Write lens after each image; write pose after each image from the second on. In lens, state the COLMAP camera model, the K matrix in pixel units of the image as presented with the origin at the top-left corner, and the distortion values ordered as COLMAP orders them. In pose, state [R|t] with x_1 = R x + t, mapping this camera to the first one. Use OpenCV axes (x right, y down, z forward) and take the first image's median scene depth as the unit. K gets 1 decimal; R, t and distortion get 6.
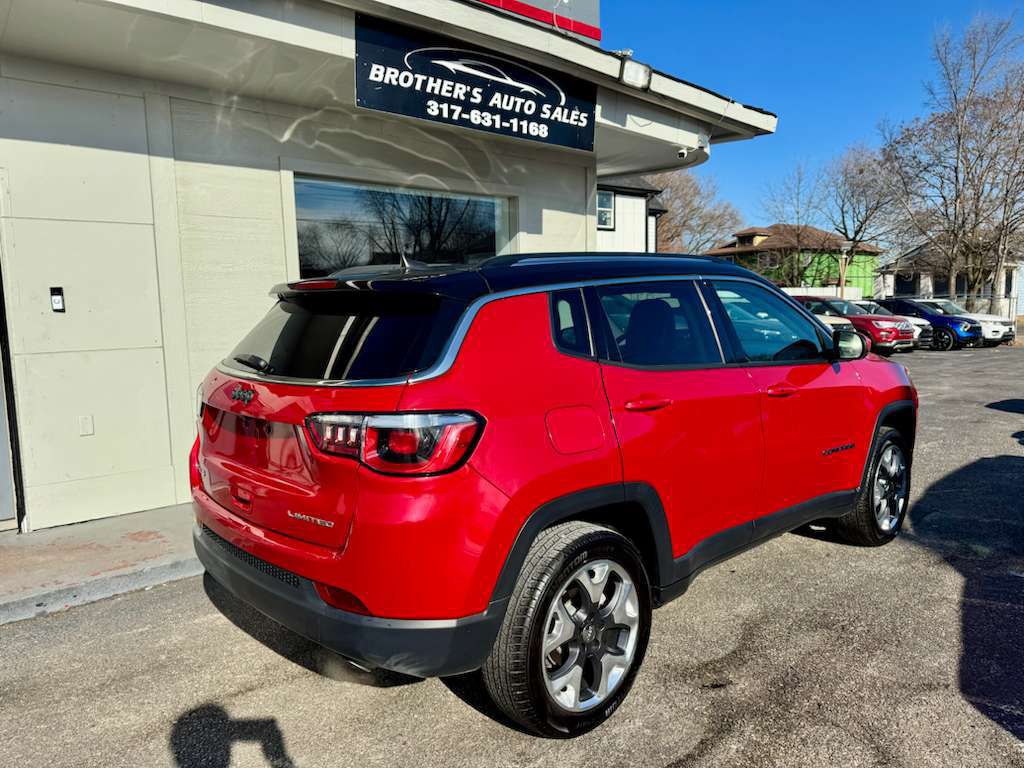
lens RADIAL K [[720.5, 0, 512.0], [0, 720.5, 384.0], [0, 0, 1]] dist [0.005191, -0.010538]
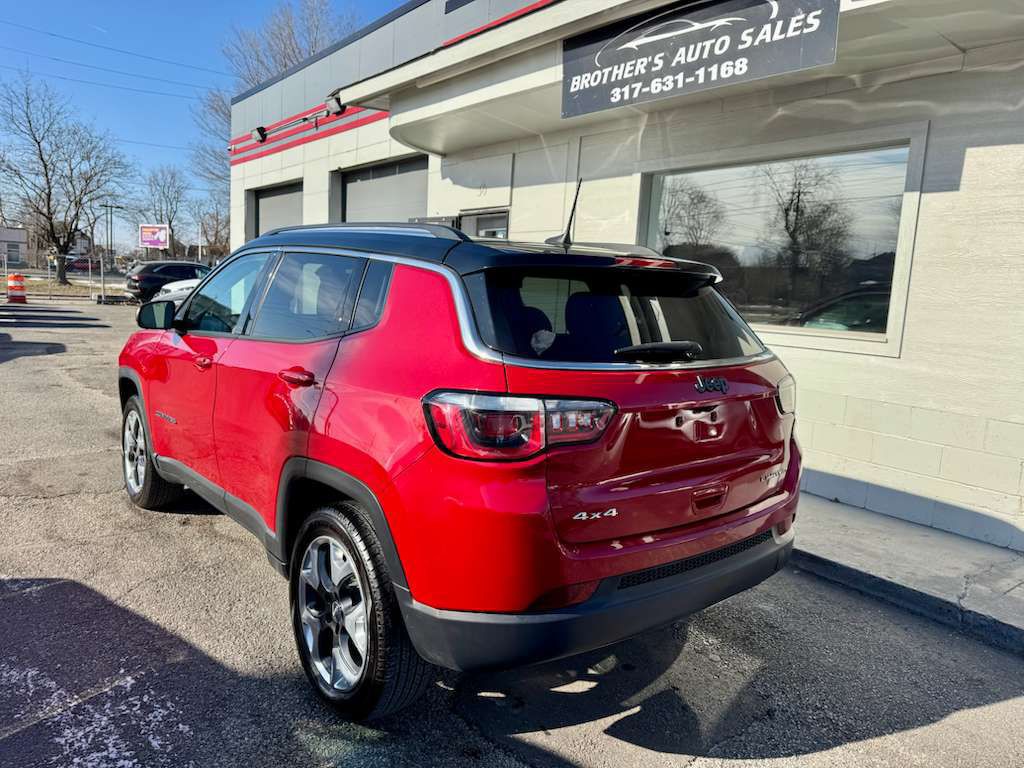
lens RADIAL K [[724.0, 0, 504.6], [0, 724.0, 386.6], [0, 0, 1]] dist [-0.001585, -0.006457]
pose [[-0.048152, 0.147670, -0.987864, 0.927478], [-0.163105, 0.974573, 0.153634, -0.107466], [0.985433, 0.168523, -0.022842, 0.896370]]
